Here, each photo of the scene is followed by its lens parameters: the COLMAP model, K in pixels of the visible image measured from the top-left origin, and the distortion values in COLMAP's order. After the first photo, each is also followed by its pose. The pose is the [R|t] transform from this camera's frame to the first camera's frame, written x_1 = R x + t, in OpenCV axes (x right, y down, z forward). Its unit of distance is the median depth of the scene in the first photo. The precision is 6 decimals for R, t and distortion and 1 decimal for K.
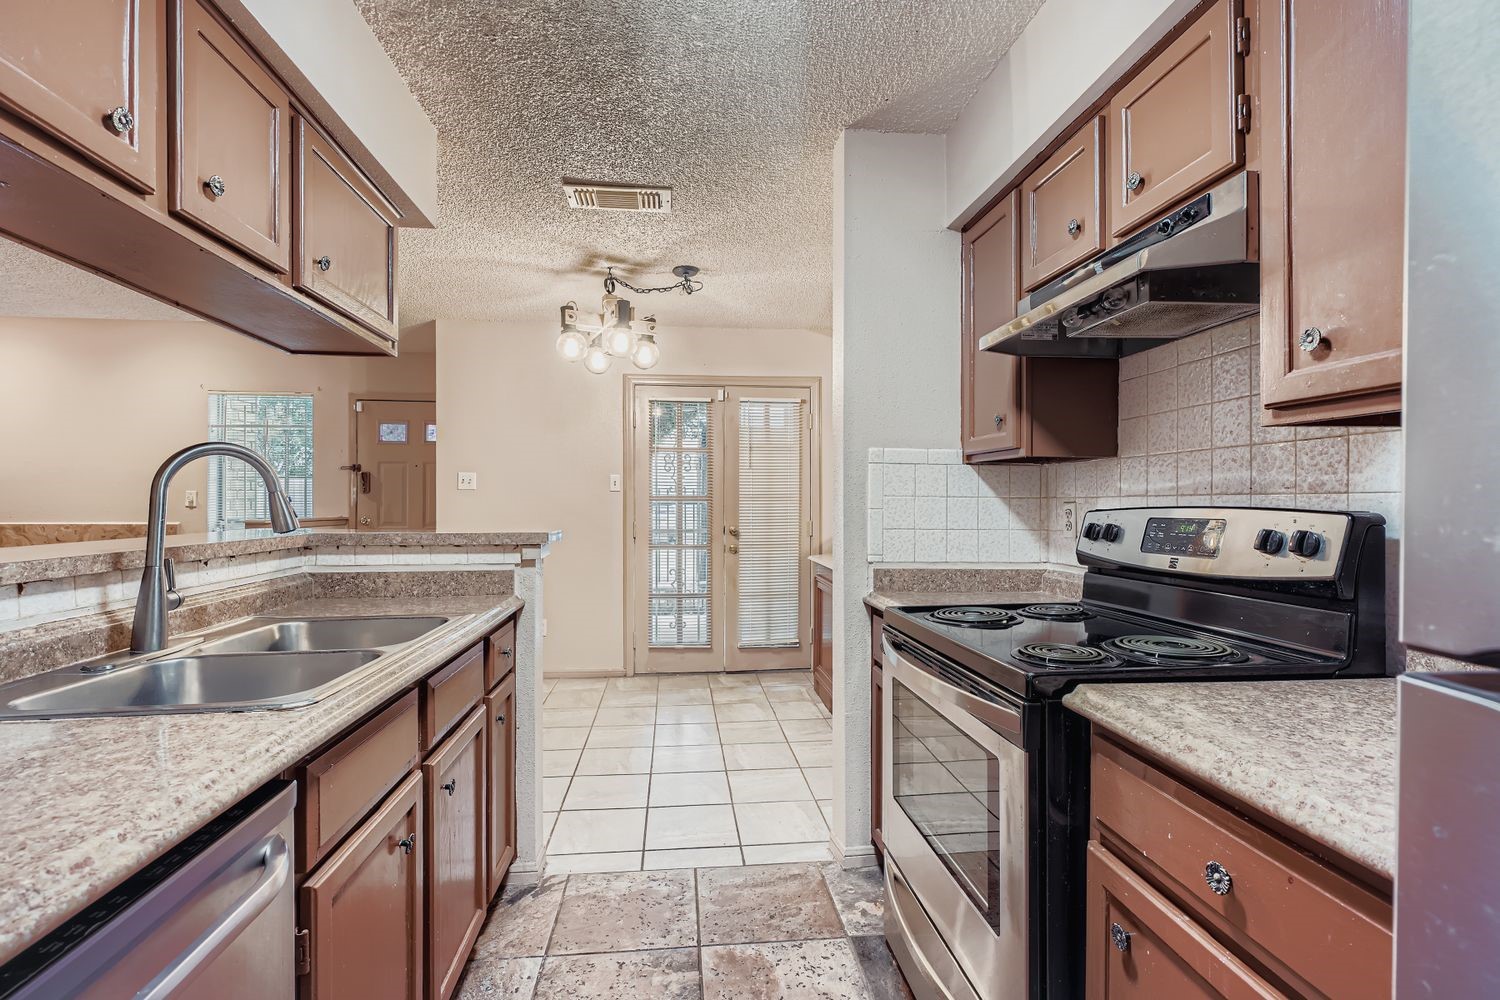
lens RADIAL K [[681.6, 0, 750.0], [0, 681.6, 500.0], [0, 0, 1]] dist [0.001556, -0.000294]
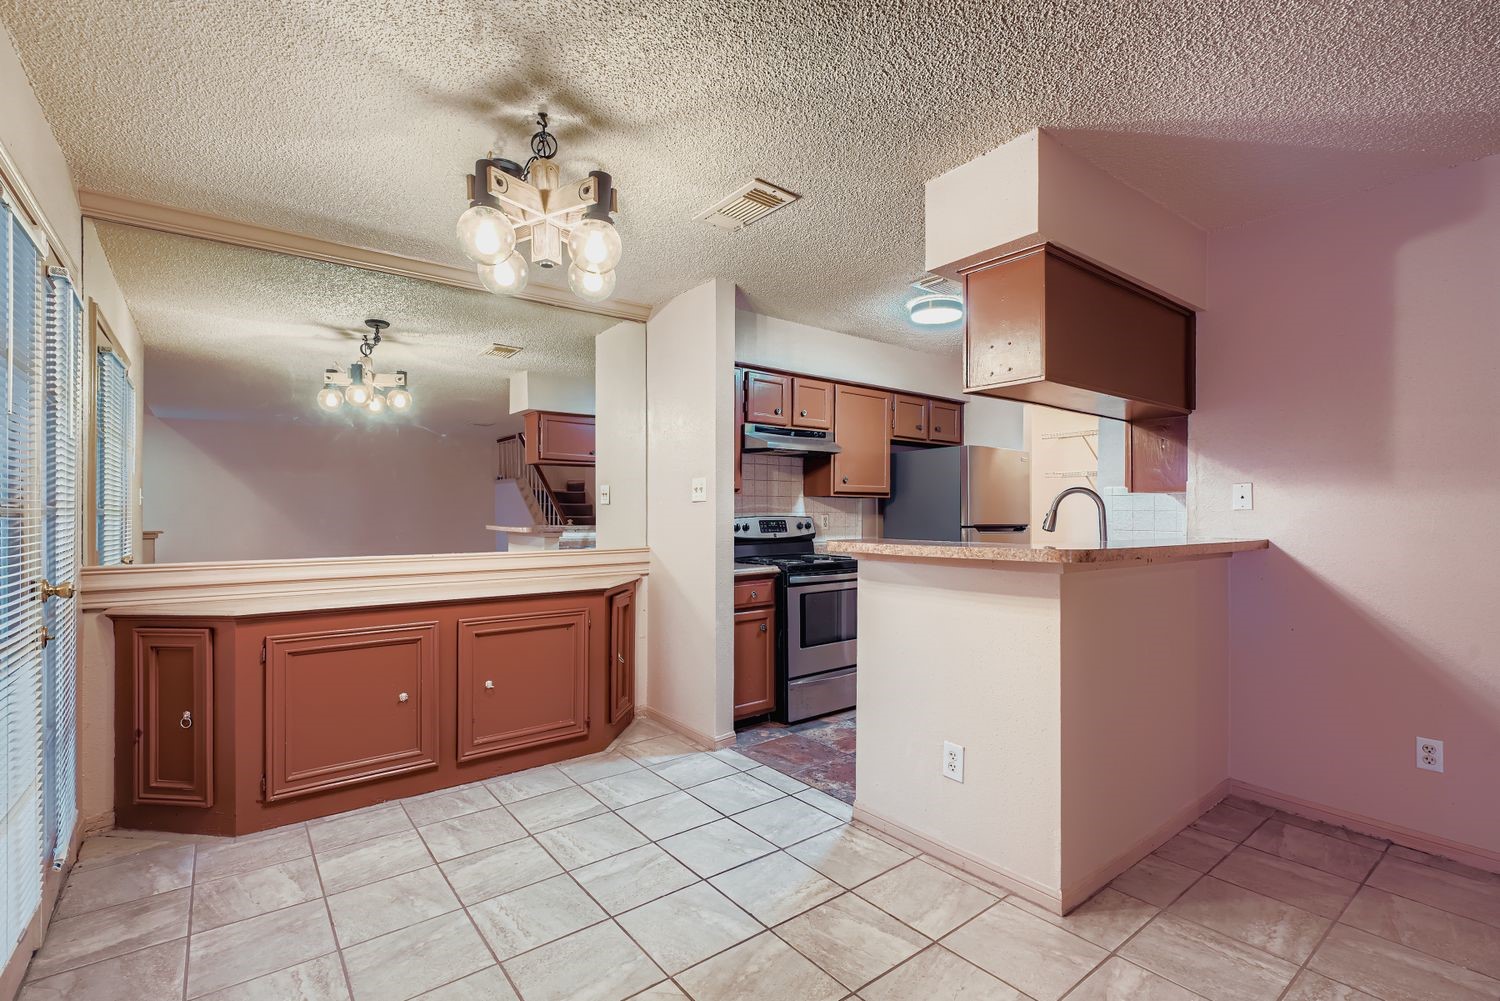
lens RADIAL K [[681.6, 0, 750.0], [0, 681.6, 500.5], [0, 0, 1]] dist [0.001556, -0.000294]
pose [[-0.531678, 0.020310, 0.846703, -1.668535], [0.001376, 0.999732, -0.023117, 0.009454], [-0.846945, -0.011126, -0.531564, 2.444243]]
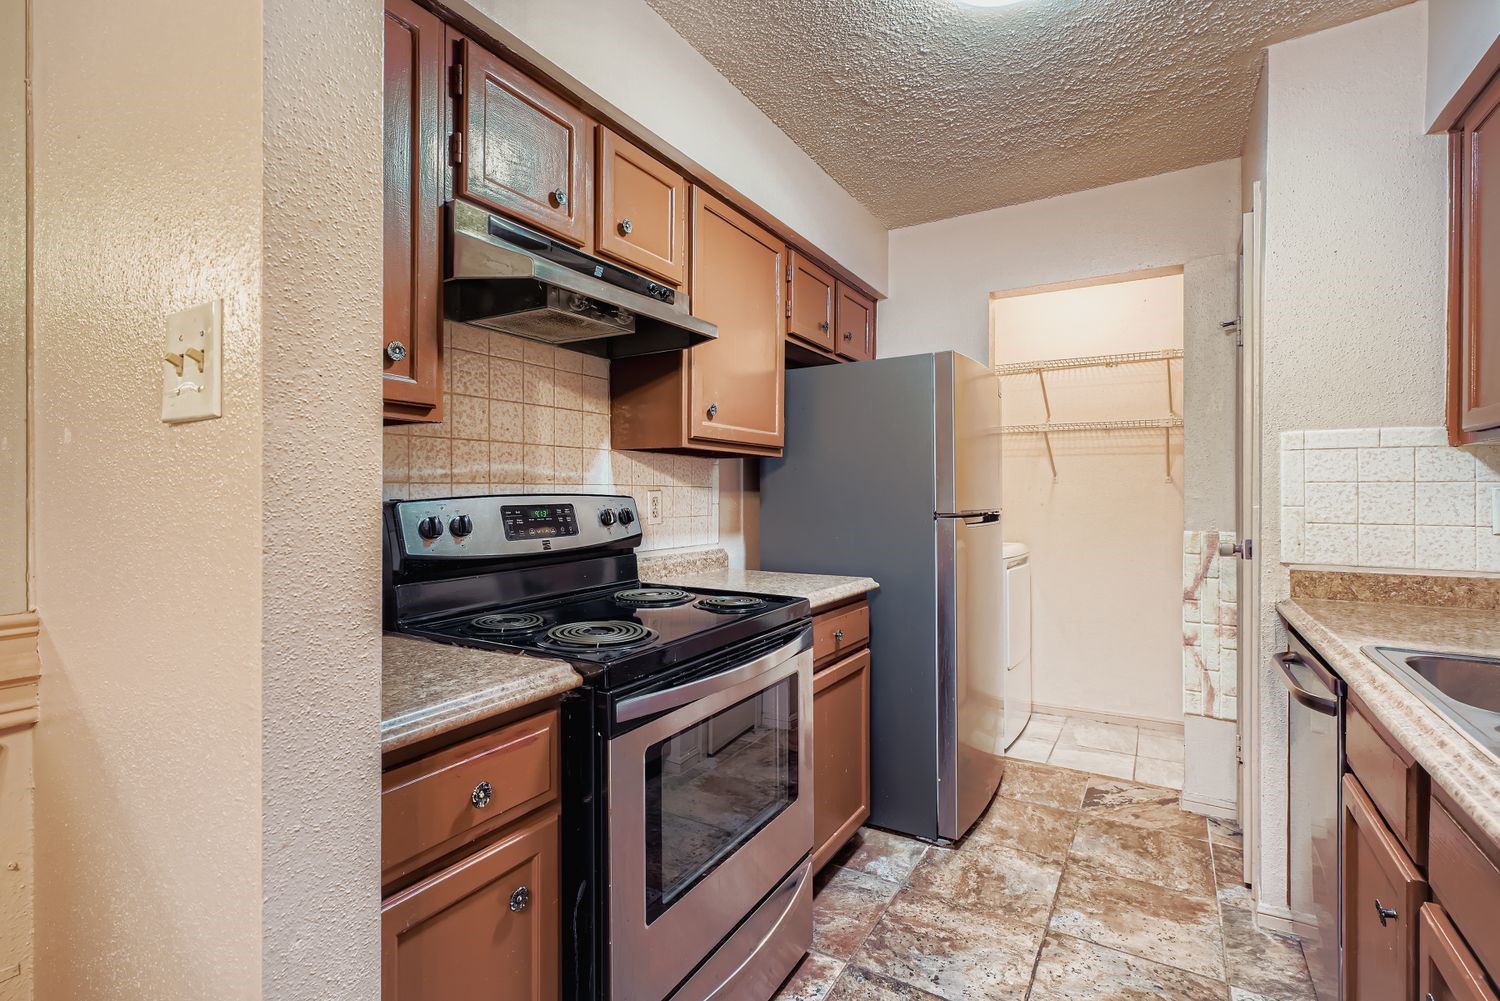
lens RADIAL K [[691.2, 0, 766.8], [0, 691.2, 489.5], [0, 0, 1]] dist [-0.000803, -0.000403]
pose [[-0.811889, 0.005666, 0.583785, -0.304332], [0.002468, 0.999977, -0.006273, 0.009400], [-0.583807, -0.003652, -0.811884, 1.570710]]
